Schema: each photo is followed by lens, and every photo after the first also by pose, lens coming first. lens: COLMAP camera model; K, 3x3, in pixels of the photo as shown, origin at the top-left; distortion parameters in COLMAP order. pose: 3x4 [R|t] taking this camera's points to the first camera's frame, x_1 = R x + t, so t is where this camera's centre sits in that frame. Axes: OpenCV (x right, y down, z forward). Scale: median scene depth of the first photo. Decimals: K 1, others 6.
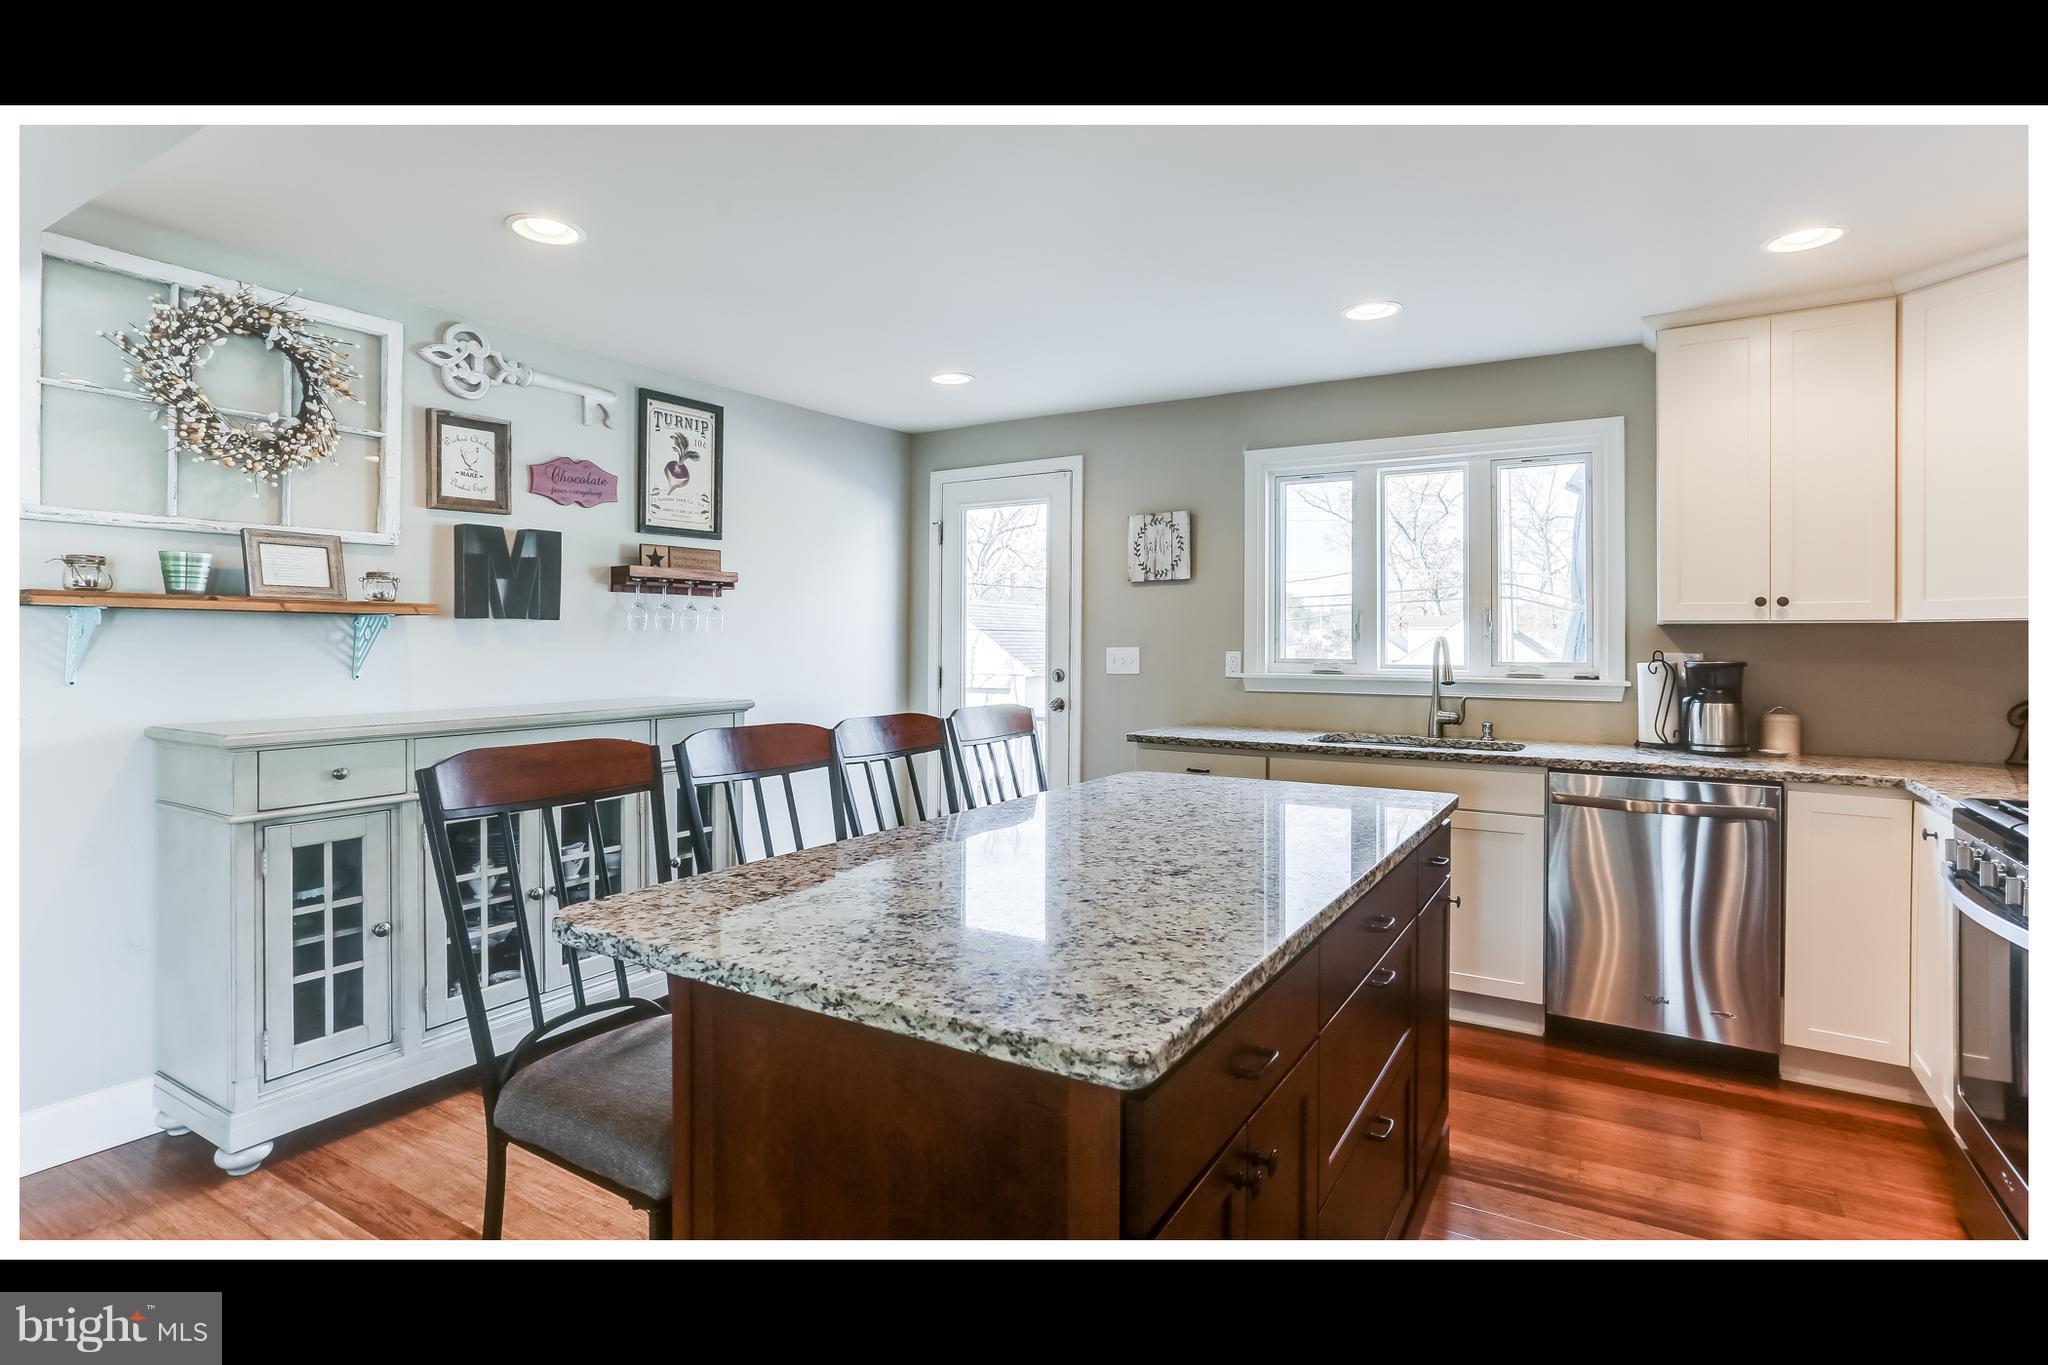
lens RADIAL K [[1014.4, 0, 1027.1], [0, 1014.4, 640.6], [0, 0, 1]] dist [-0.016411, 0.000371]
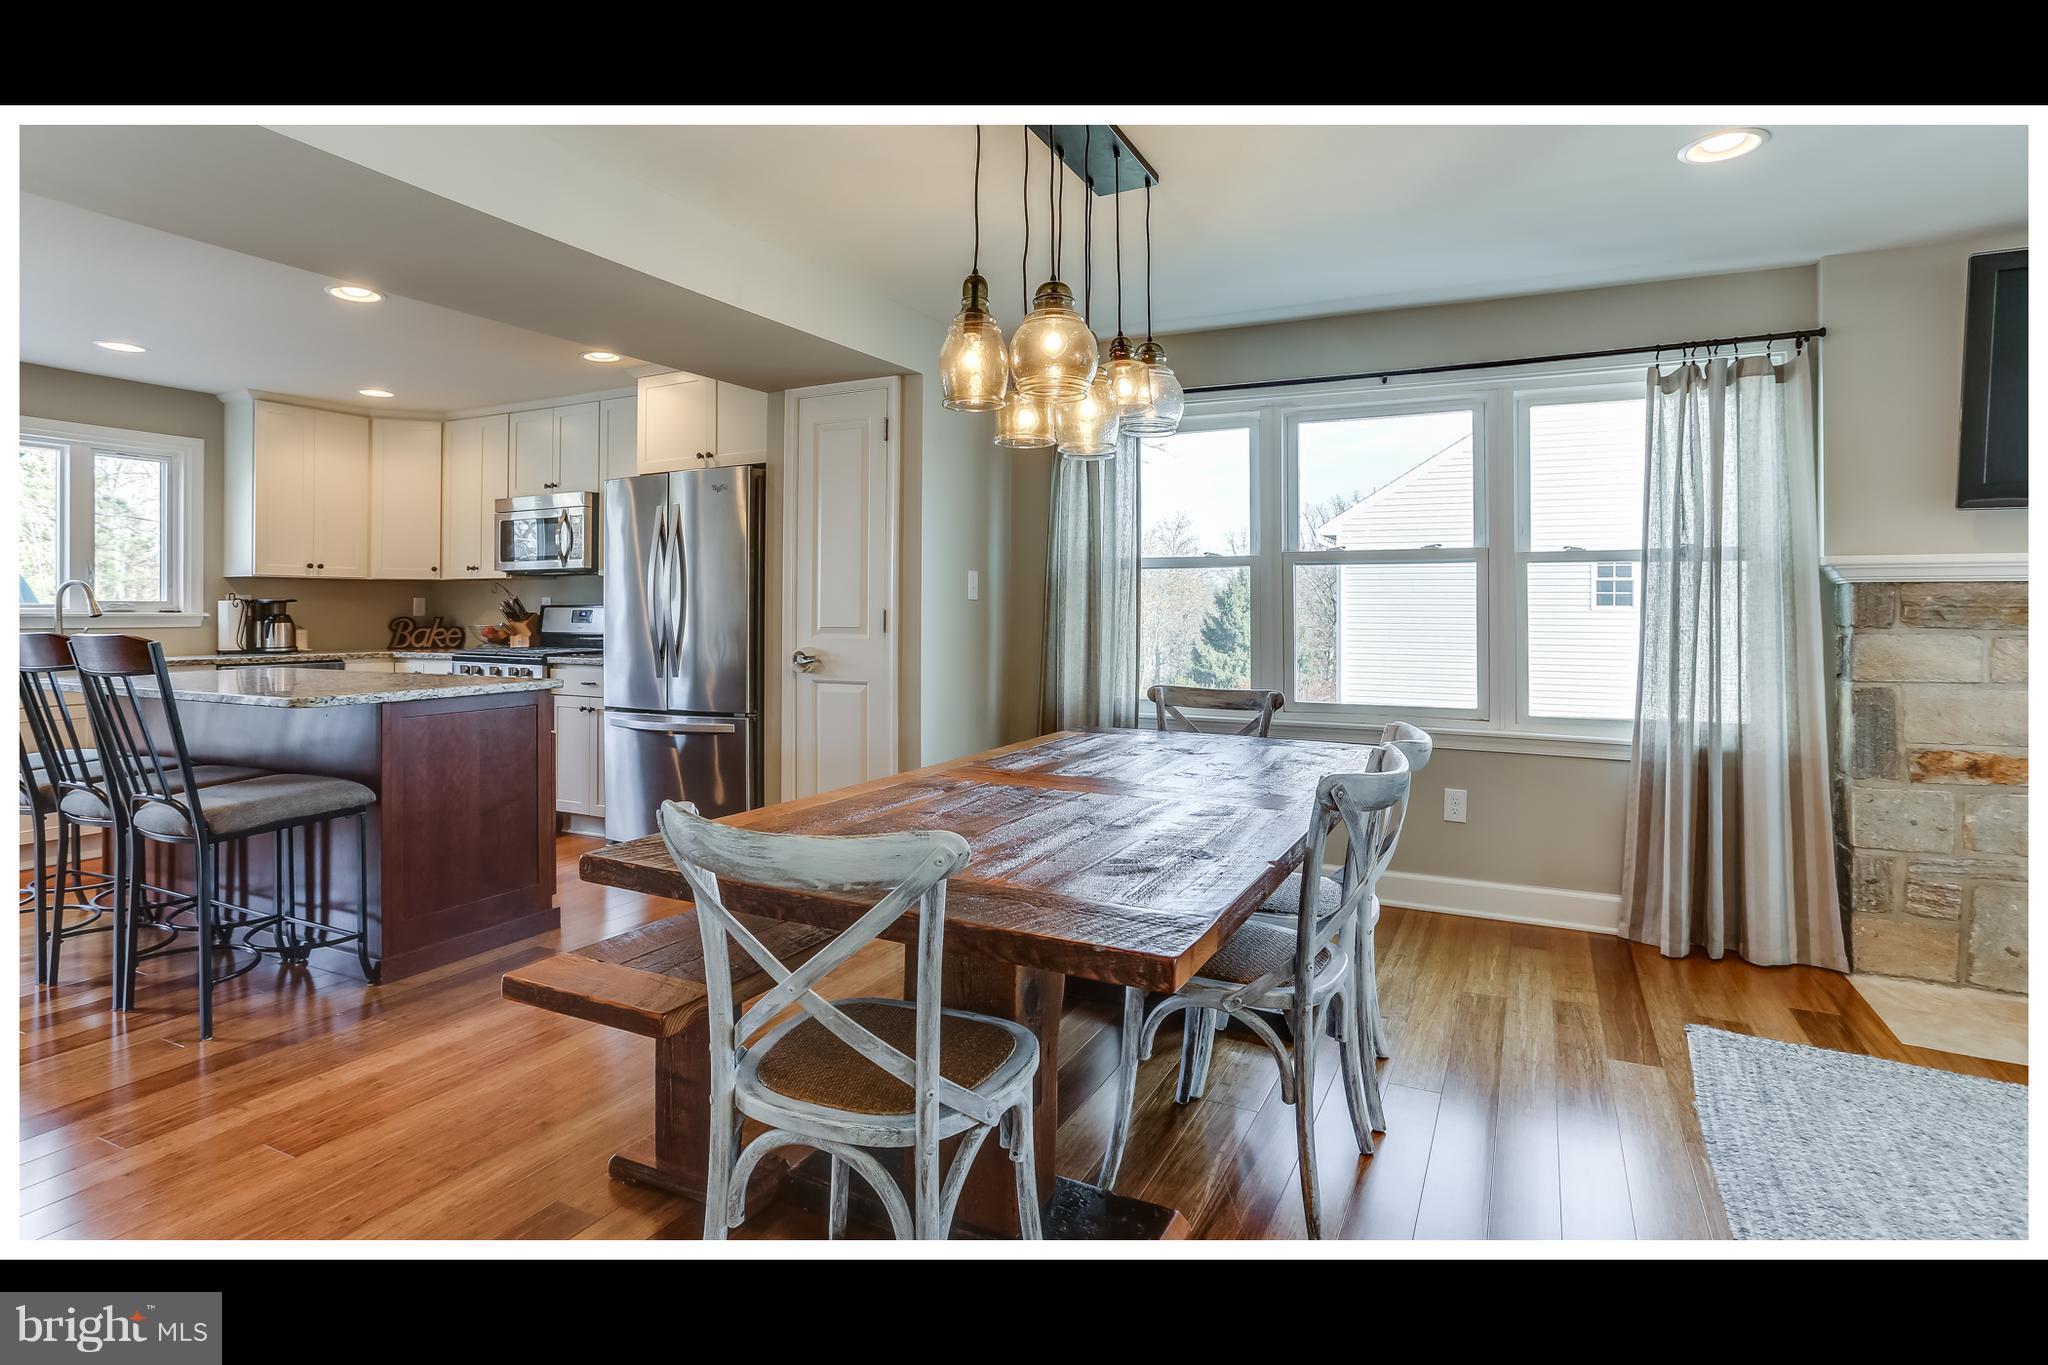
lens RADIAL K [[998.2, 0, 1025.3], [0, 998.2, 606.8], [0, 0, 1]] dist [-0.016949, 0.000691]
pose [[-0.079081, 0.000735, 0.996868, -0.913571], [0.001545, 0.999999, -0.000615, 0.030433], [-0.996867, 0.001492, -0.079082, -0.115691]]
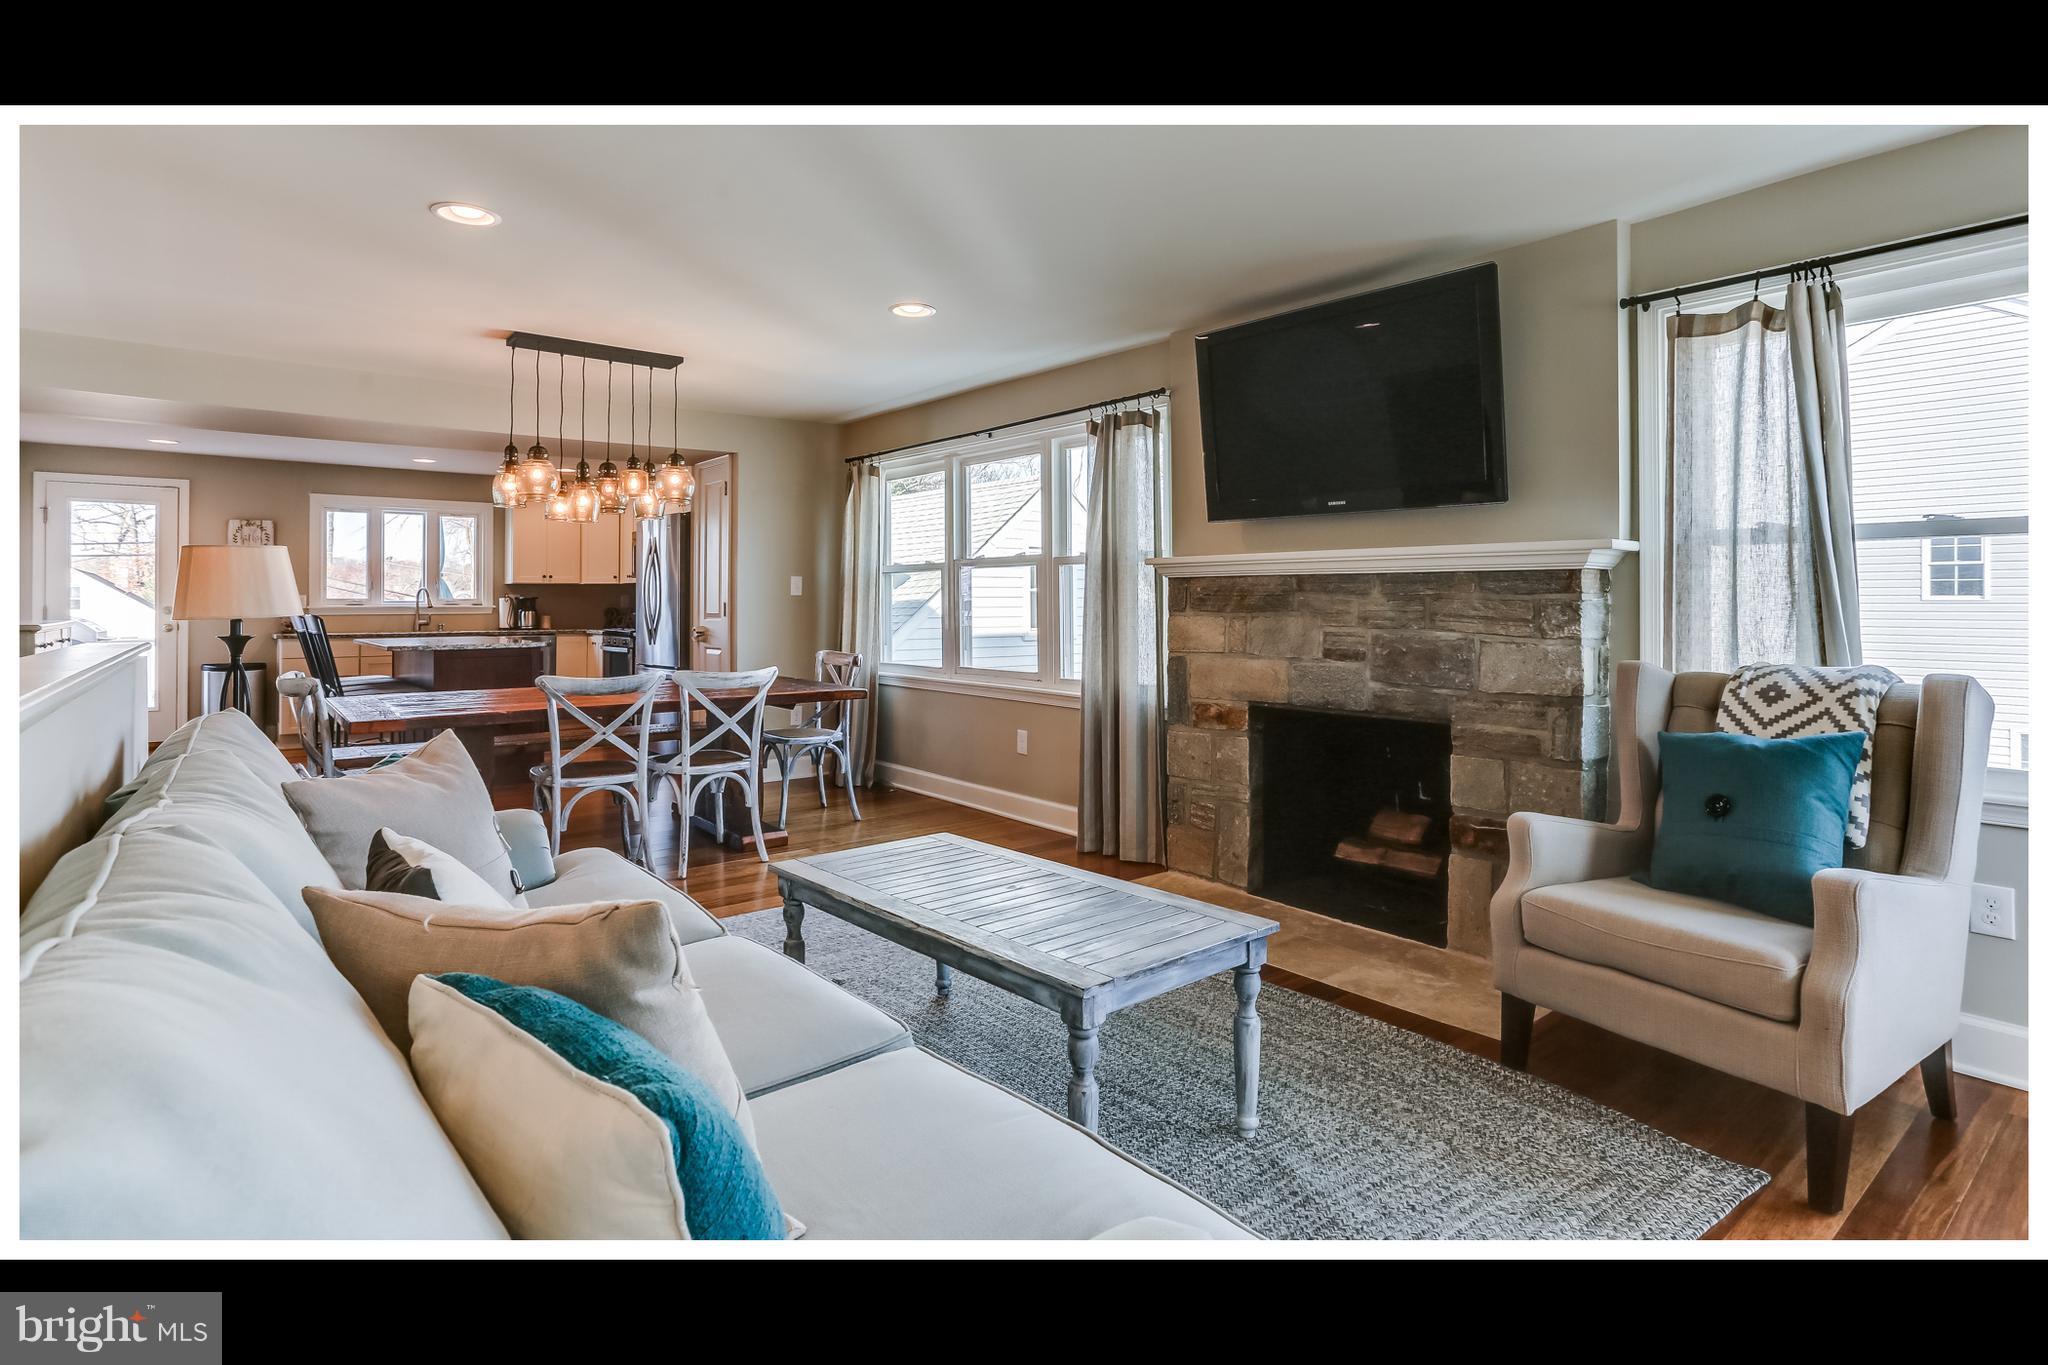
lens RADIAL K [[1024.5, 0, 1021.3], [0, 1024.5, 596.5], [0, 0, 1]] dist [-0.017614, 0.000216]
pose [[0.348081, 0.004737, 0.937453, -1.272579], [0.005186, 0.999962, -0.006978, 0.038364], [-0.937450, 0.007290, 0.348043, -1.085571]]
